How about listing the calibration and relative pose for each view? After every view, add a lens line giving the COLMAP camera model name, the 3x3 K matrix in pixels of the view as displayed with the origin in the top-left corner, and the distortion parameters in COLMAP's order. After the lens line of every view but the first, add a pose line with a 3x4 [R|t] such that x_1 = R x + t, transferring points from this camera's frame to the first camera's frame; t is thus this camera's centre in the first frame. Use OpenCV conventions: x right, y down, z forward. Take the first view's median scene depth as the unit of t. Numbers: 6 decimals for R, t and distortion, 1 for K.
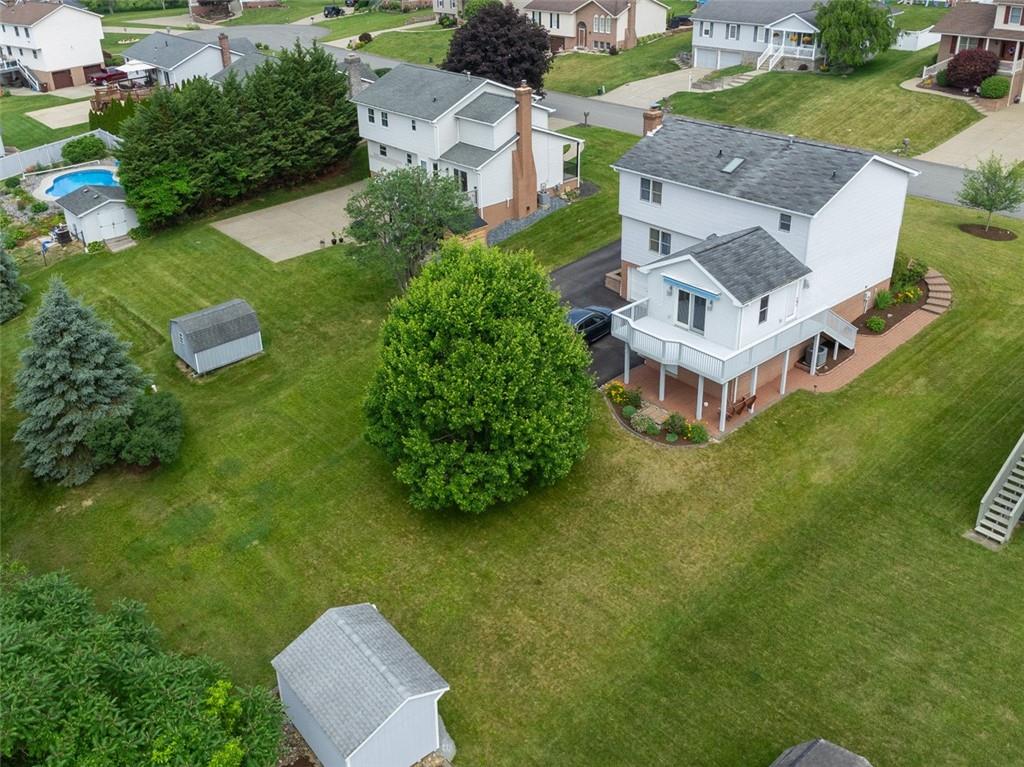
lens RADIAL K [[795.3, 0, 627.0], [0, 795.3, 387.1], [0, 0, 1]] dist [0.037692, 0.000876]
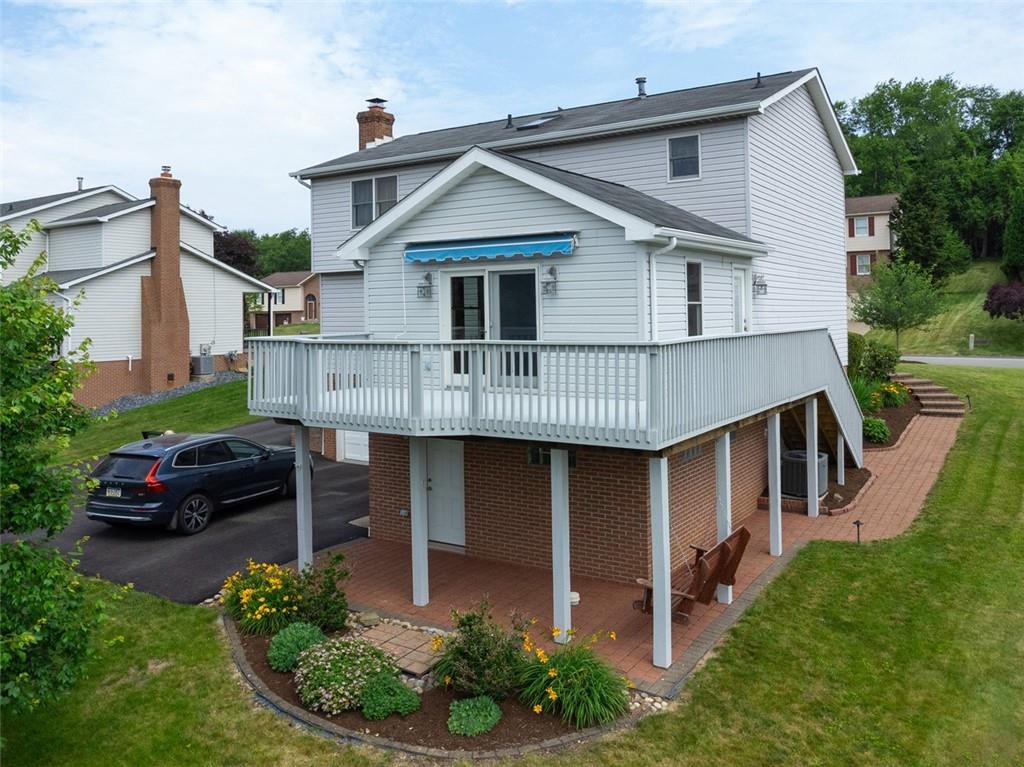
lens RADIAL K [[813.7, 0, 563.2], [0, 813.7, 344.3], [0, 0, 1]] dist [-0.025248, 0.001377]
pose [[0.972490, -0.037990, 0.229825, 0.027102], [0.134921, 0.896132, -0.422781, 0.058868], [-0.189892, 0.442159, 0.876605, 0.630518]]
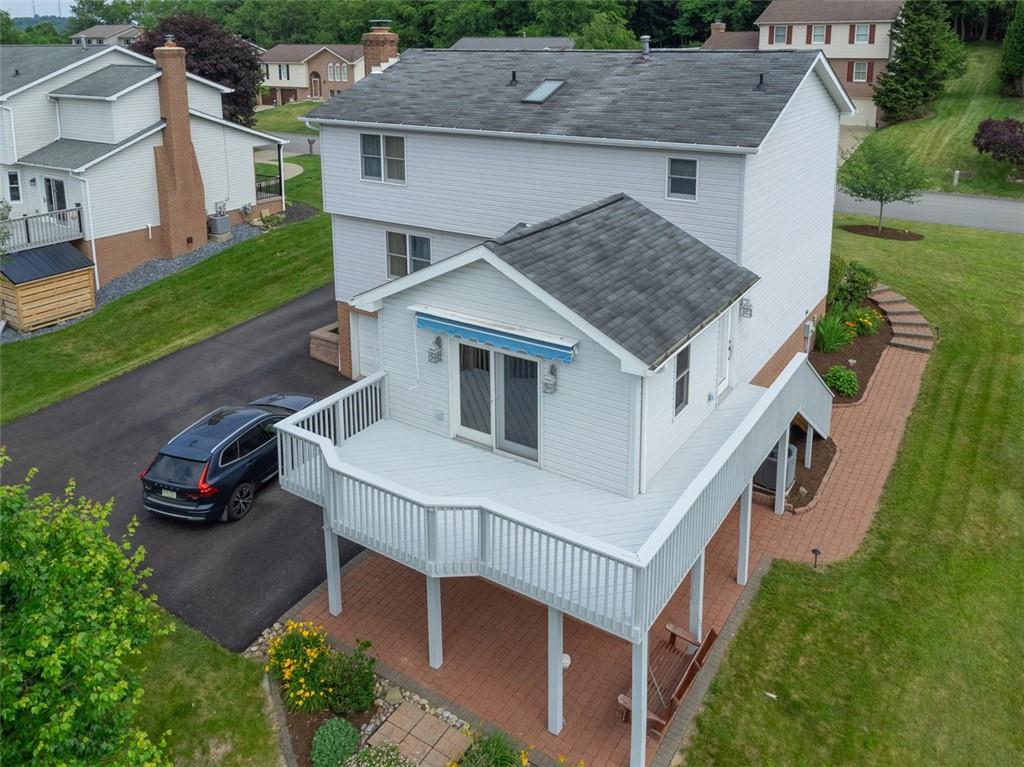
lens RADIAL K [[777.8, 0, 559.5], [0, 777.8, 251.1], [0, 0, 1]] dist [0.004590, -0.003526]
pose [[0.973871, -0.060961, 0.218768, 0.030014], [0.113395, 0.965152, -0.235845, -0.065937], [-0.196767, 0.254490, 0.946846, 0.572436]]
